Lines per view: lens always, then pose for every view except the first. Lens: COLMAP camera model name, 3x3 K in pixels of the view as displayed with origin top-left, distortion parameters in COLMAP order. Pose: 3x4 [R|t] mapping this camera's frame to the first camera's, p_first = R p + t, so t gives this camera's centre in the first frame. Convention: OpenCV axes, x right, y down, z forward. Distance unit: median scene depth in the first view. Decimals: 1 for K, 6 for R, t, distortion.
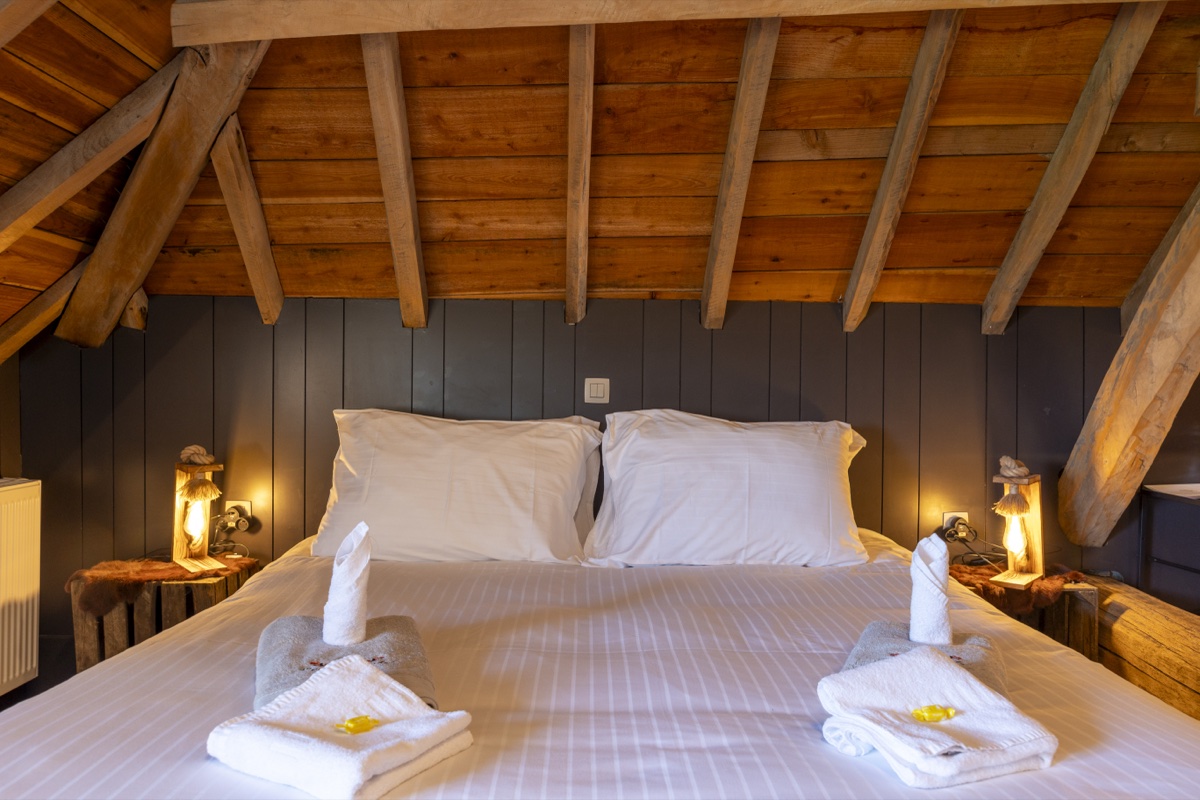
lens RADIAL K [[780.9, 0, 600.0], [0, 780.9, 400.0], [0, 0, 1]] dist [-0.002897, -0.001277]
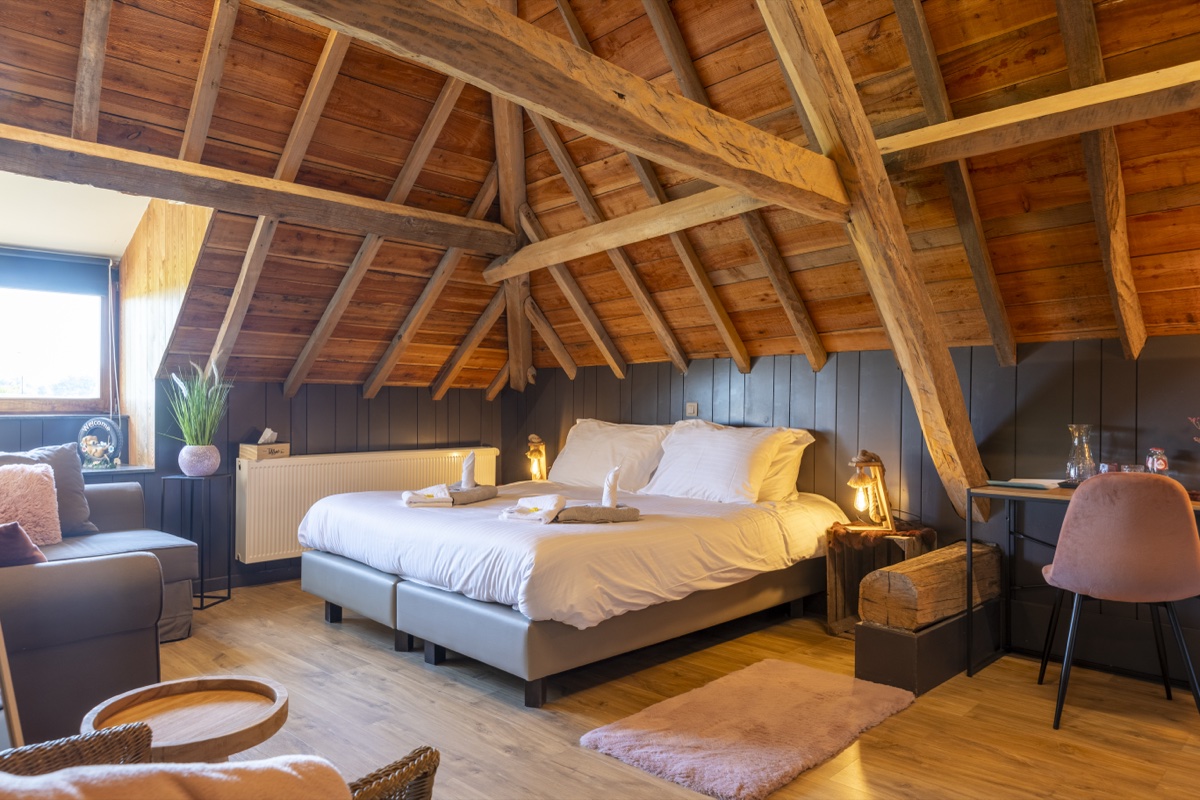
lens RADIAL K [[780.9, 0, 600.0], [0, 780.9, 400.0], [0, 0, 1]] dist [-0.002897, -0.001277]
pose [[0.691762, -0.014855, -0.721973, 1.336192], [-0.009766, 0.999504, -0.029923, 0.024867], [0.722060, 0.027750, 0.691274, -0.478021]]
